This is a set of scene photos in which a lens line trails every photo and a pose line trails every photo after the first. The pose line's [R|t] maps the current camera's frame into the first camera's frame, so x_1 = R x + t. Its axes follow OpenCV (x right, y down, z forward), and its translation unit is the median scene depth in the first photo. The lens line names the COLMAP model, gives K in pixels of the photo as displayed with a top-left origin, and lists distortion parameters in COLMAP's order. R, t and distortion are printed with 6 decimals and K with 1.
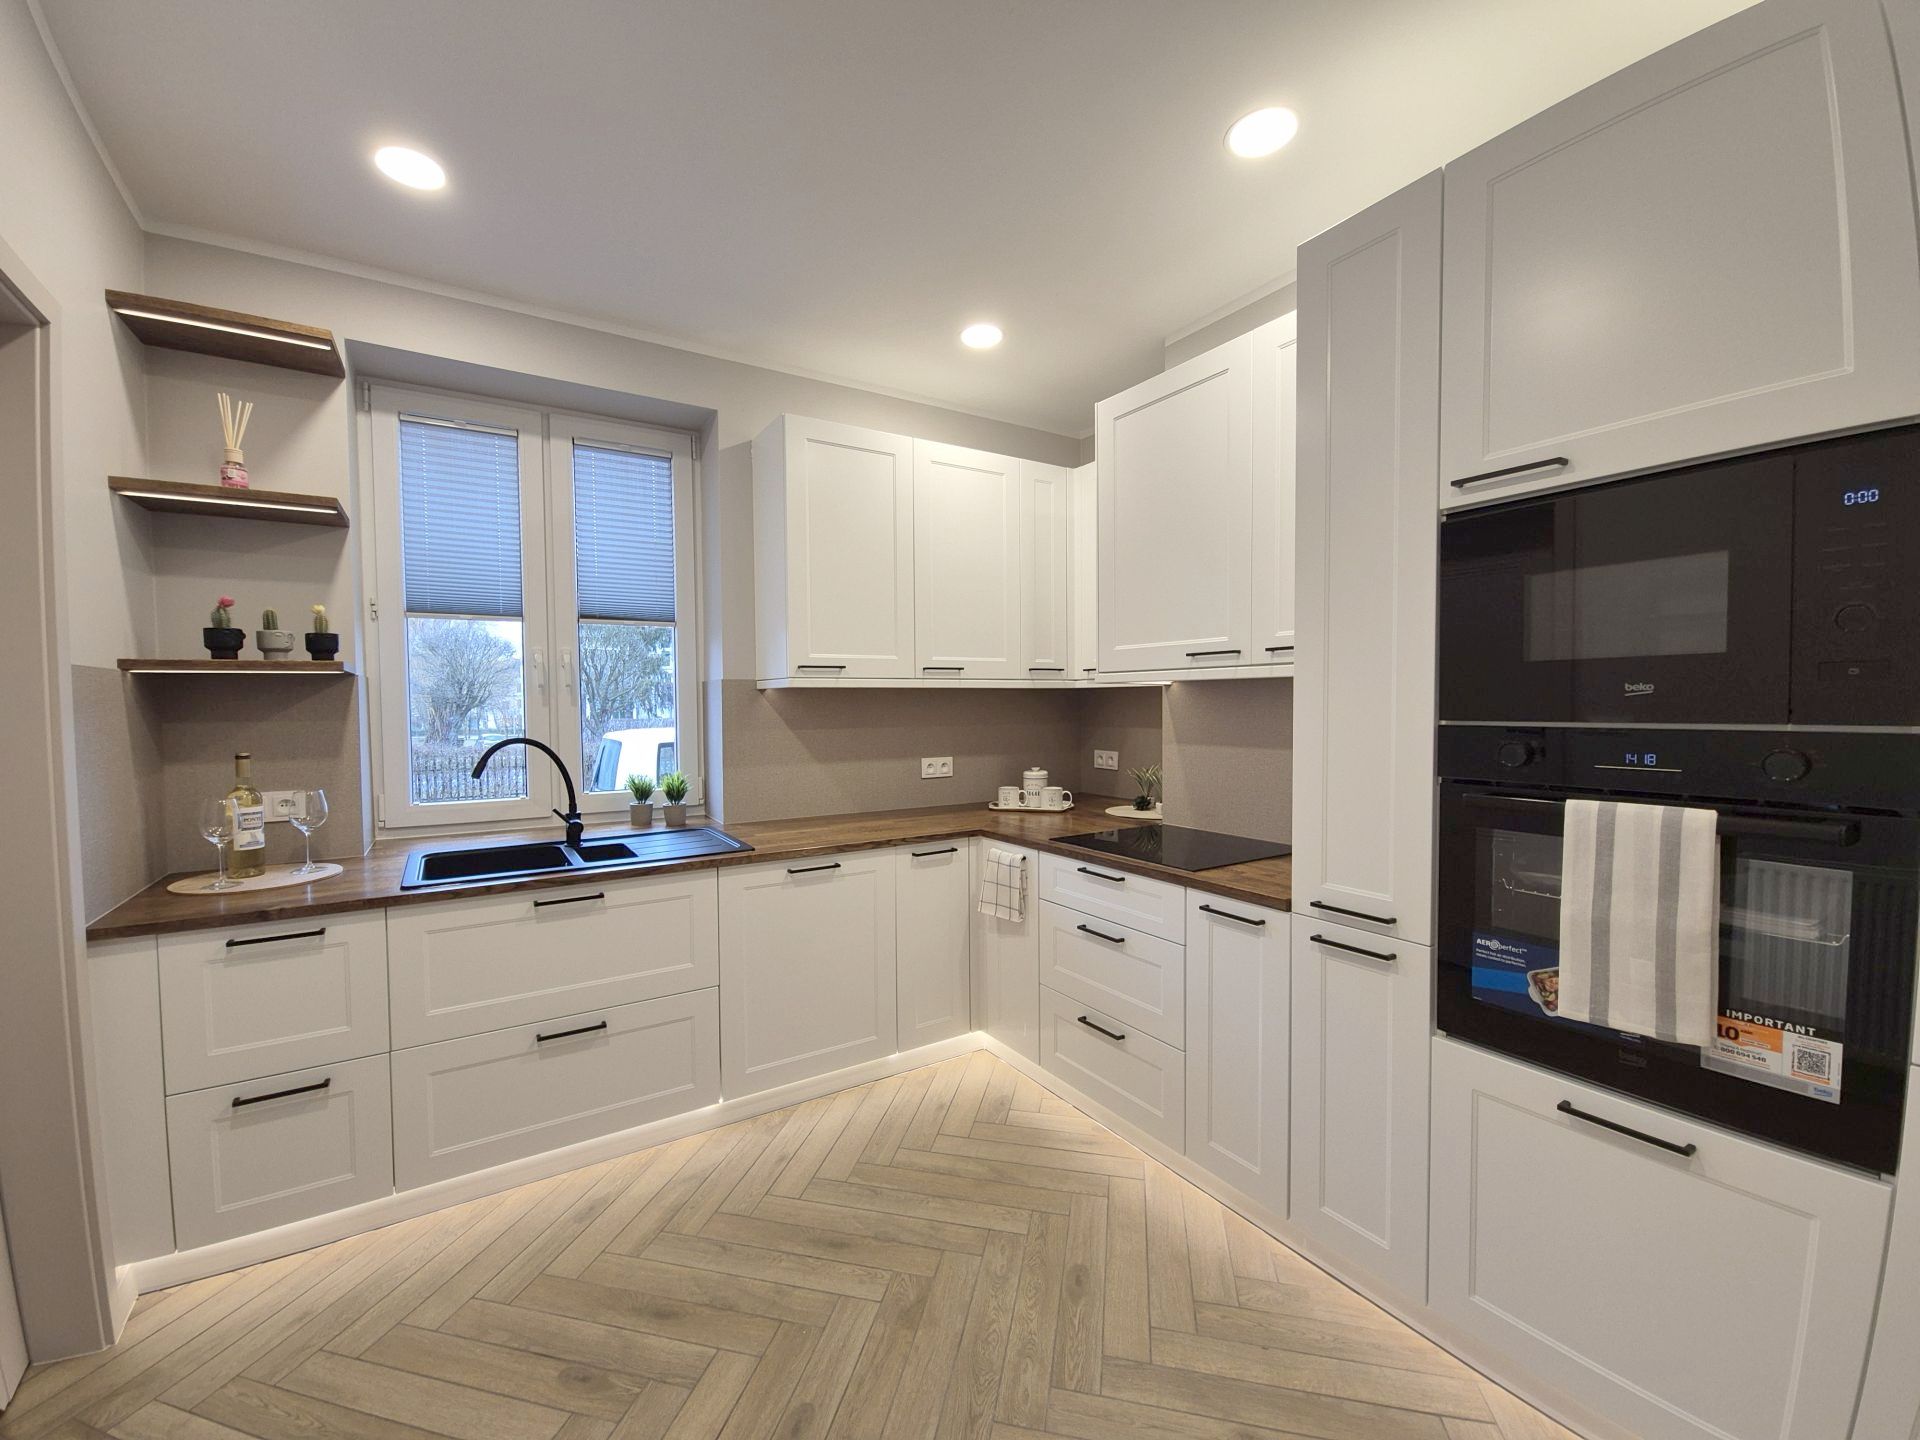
lens RADIAL K [[779.6, 0, 950.8], [0, 779.6, 730.4], [0, 0, 1]] dist [0.000174, -0.000175]
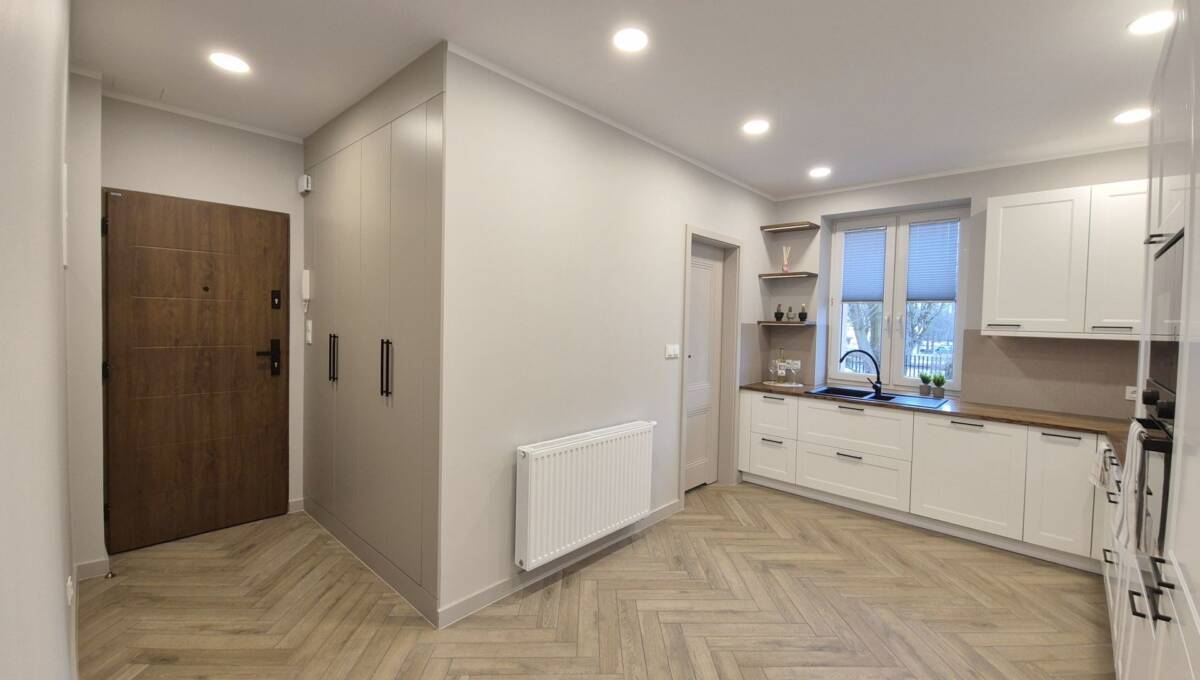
lens RADIAL K [[486.7, 0, 608.0], [0, 486.7, 332.1], [0, 0, 1]] dist [0.002039, -0.000364]
pose [[0.257805, 0.040128, -0.965363, 0.929722], [-0.063068, 0.997705, 0.024630, -0.042063], [0.964137, 0.054534, 0.259744, -0.298023]]
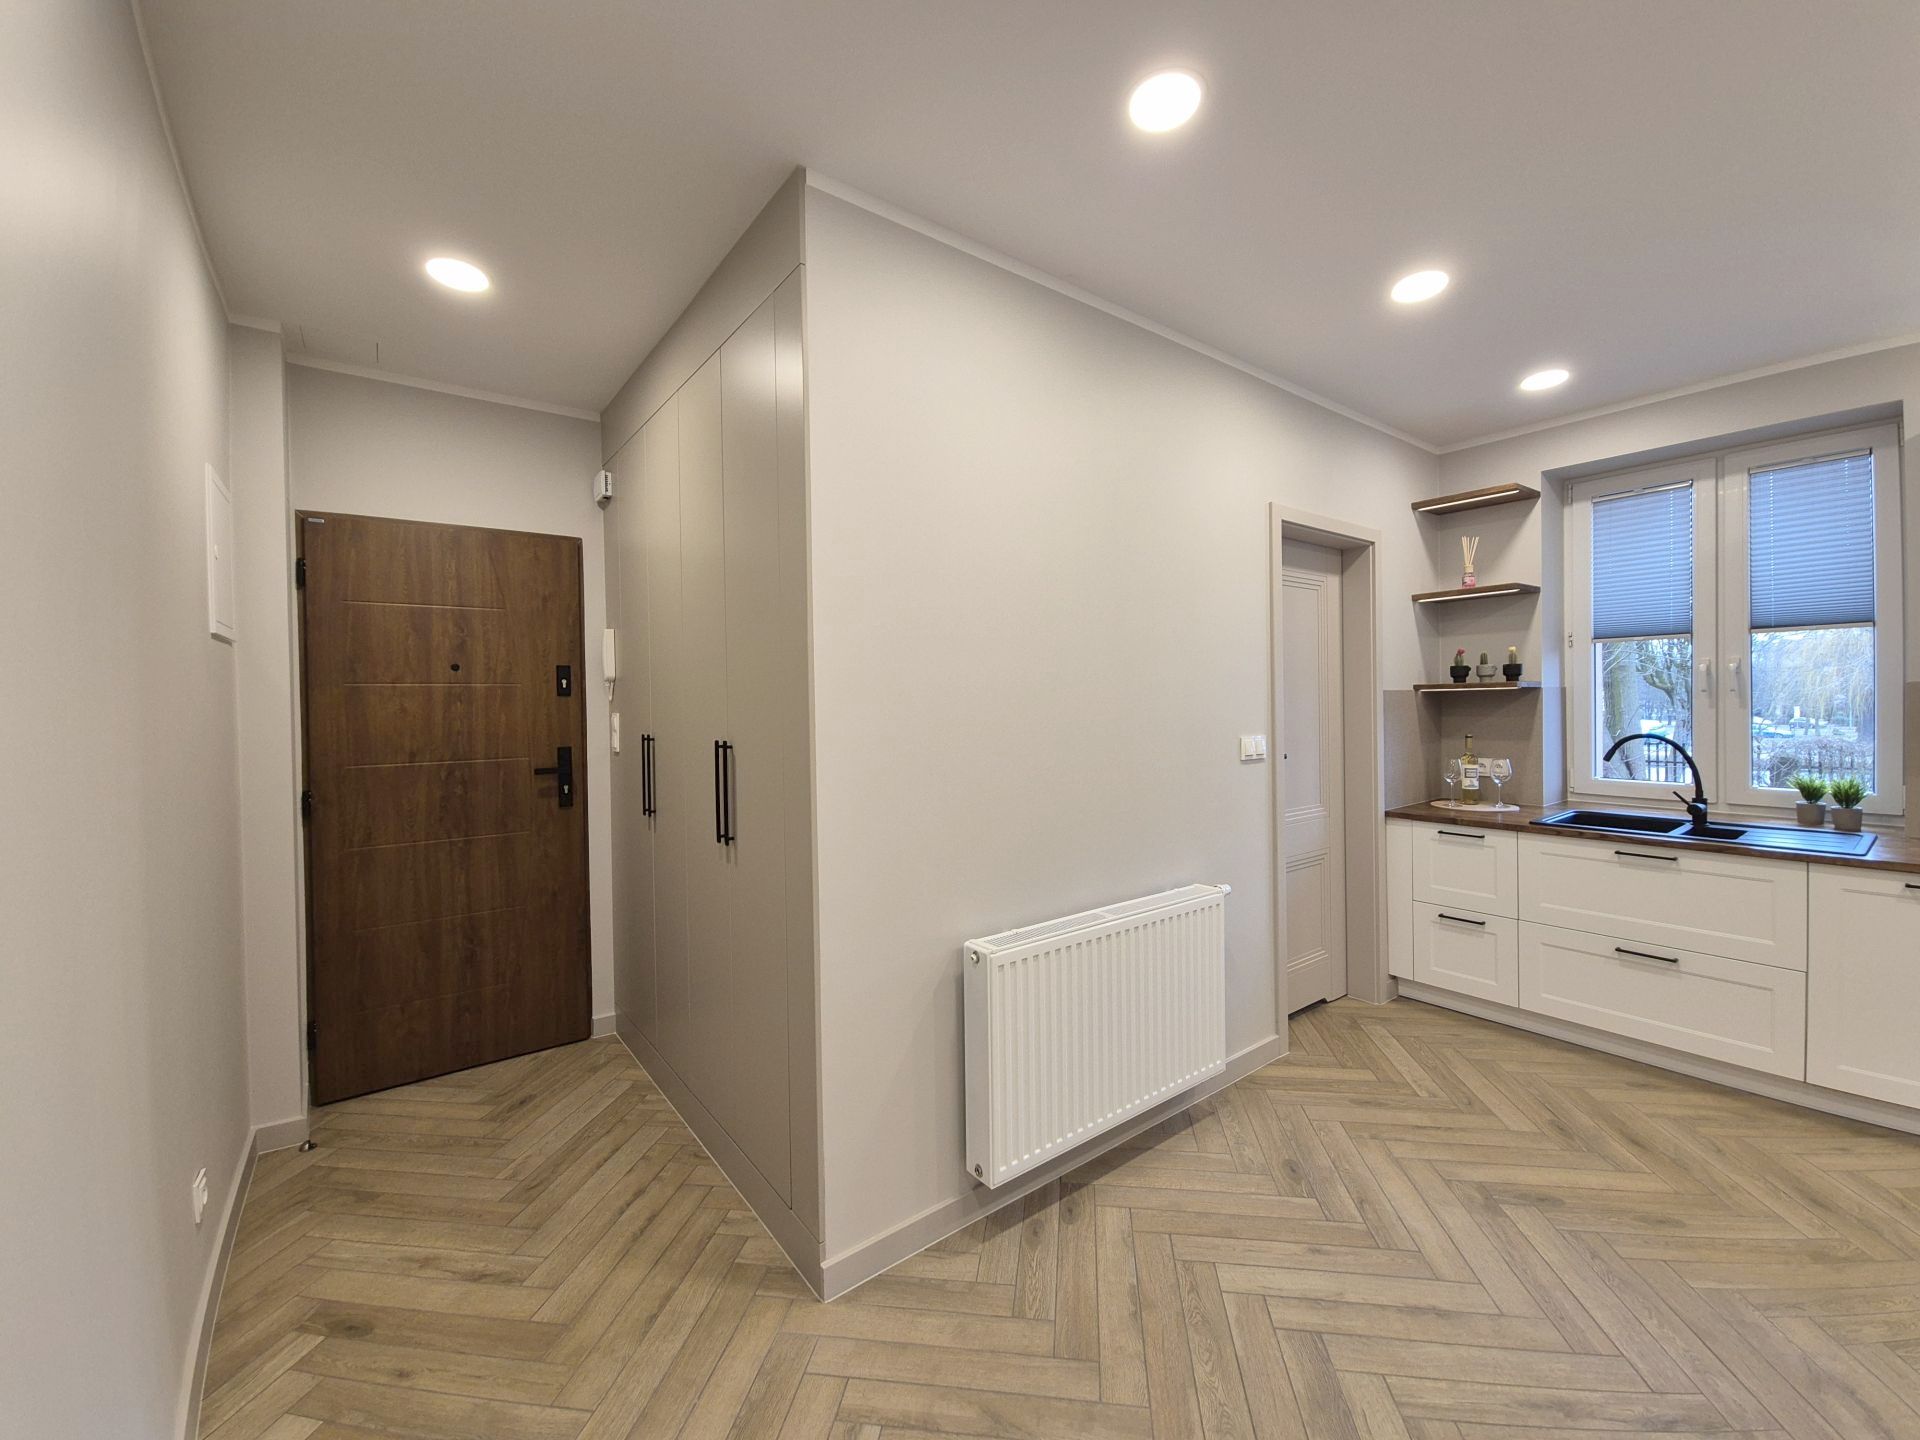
lens RADIAL K [[778.0, 0, 974.5], [0, 778.0, 707.8], [0, 0, 1]] dist [0.012452, -0.006716]
pose [[0.091261, 0.014845, -0.995716, 0.720248], [-0.023903, 0.999633, 0.012713, -0.026677], [0.995540, 0.022640, 0.091582, -0.271447]]
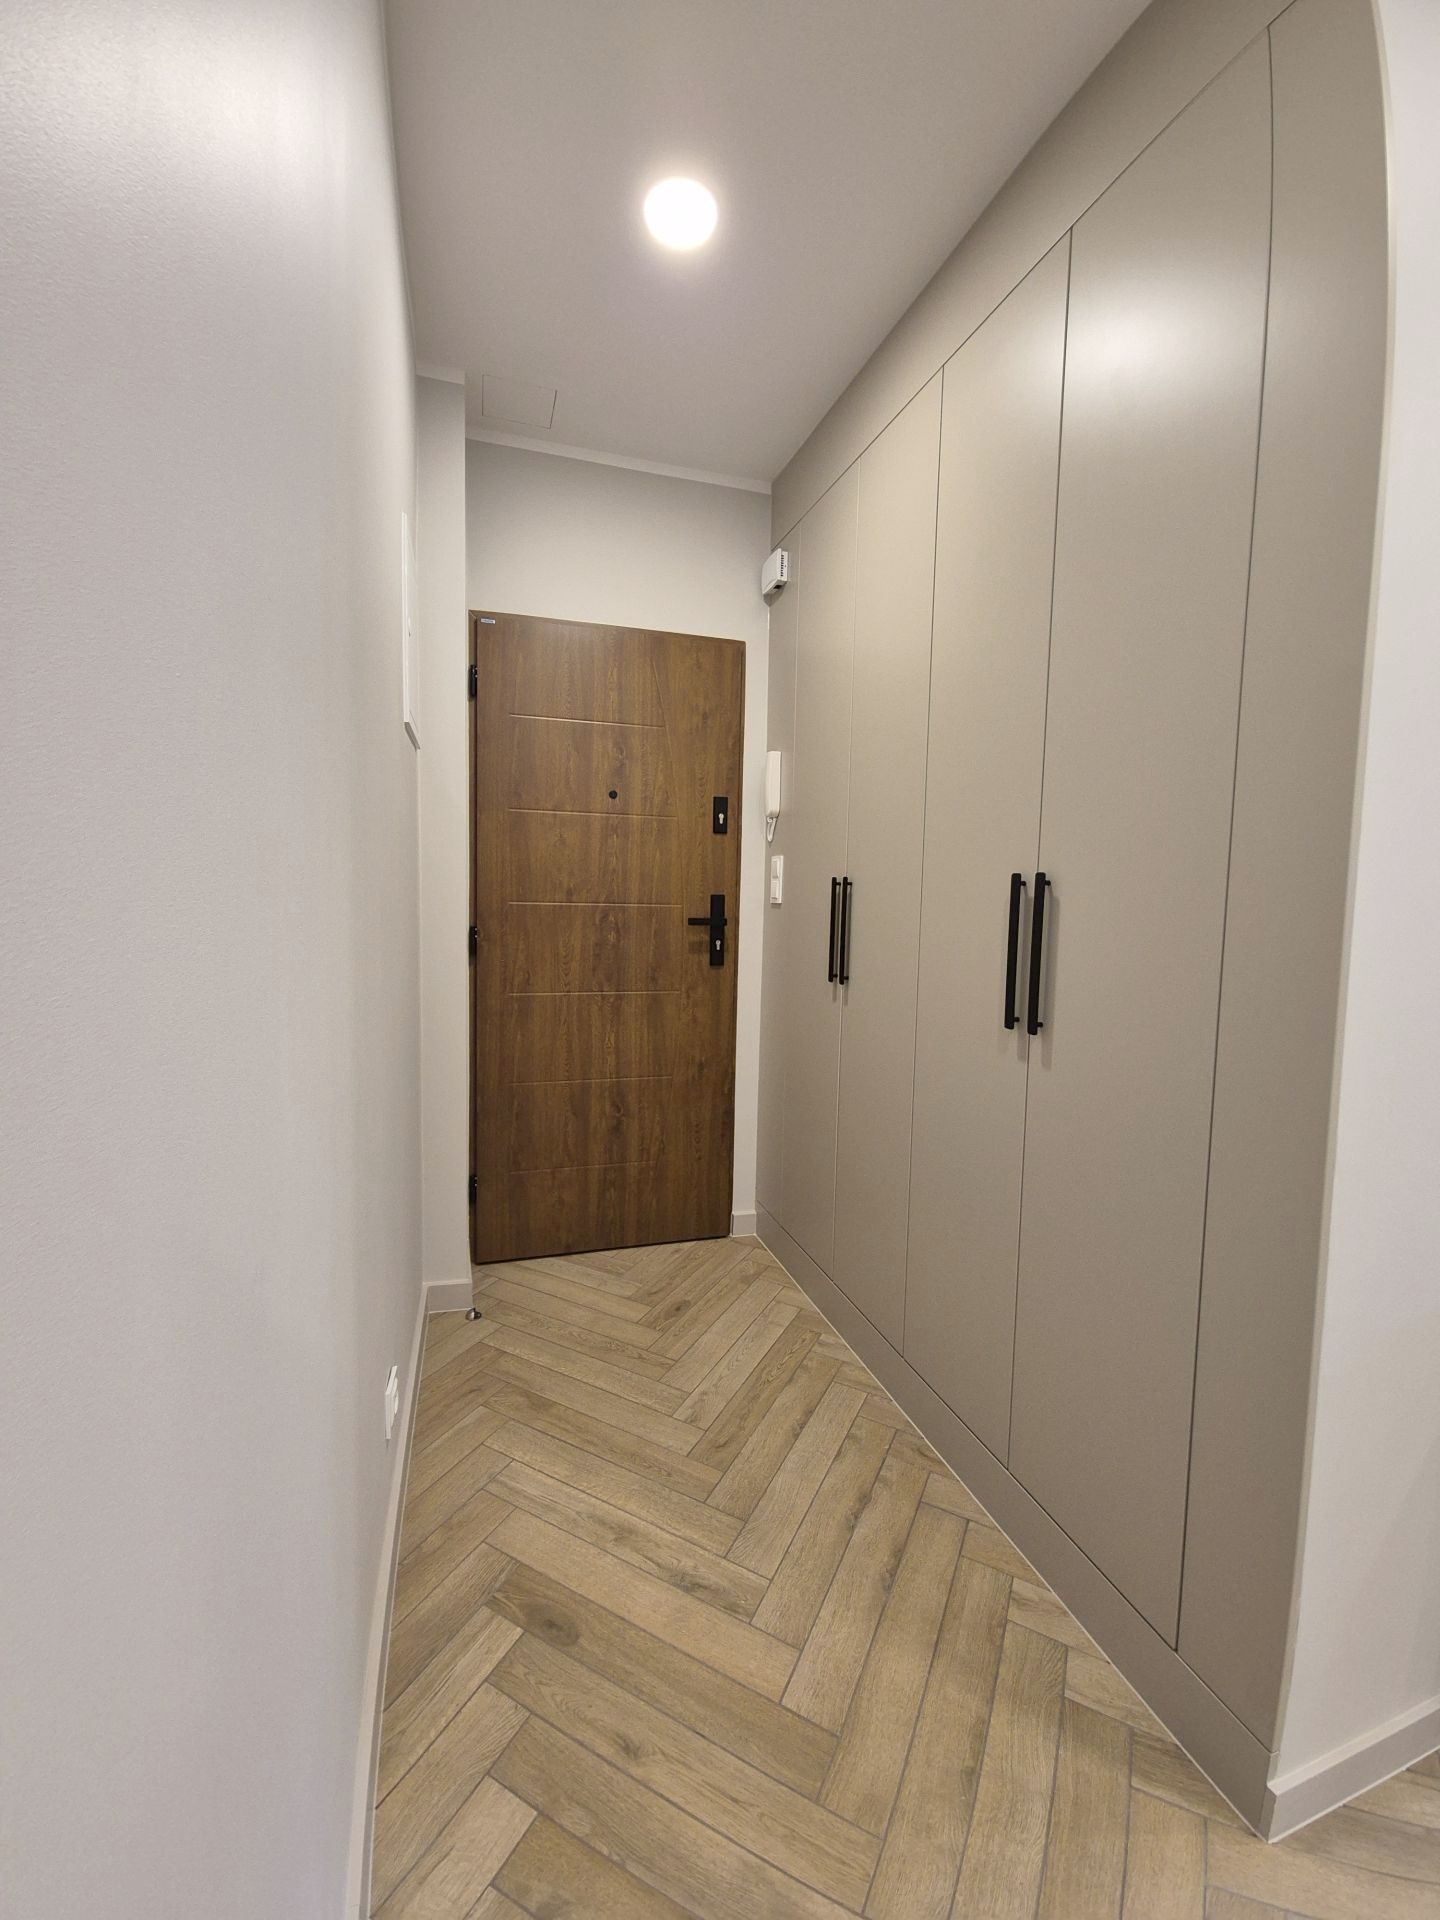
lens RADIAL K [[781.2, 0, 714.4], [0, 781.2, 943.6], [0, 0, 1]] dist [0.001455, 0.000103]
pose [[-0.259600, 0.067769, -0.963336, 0.379596], [-0.058766, 0.994577, 0.085803, 0.056289], [0.963927, 0.078886, -0.254209, -0.593398]]
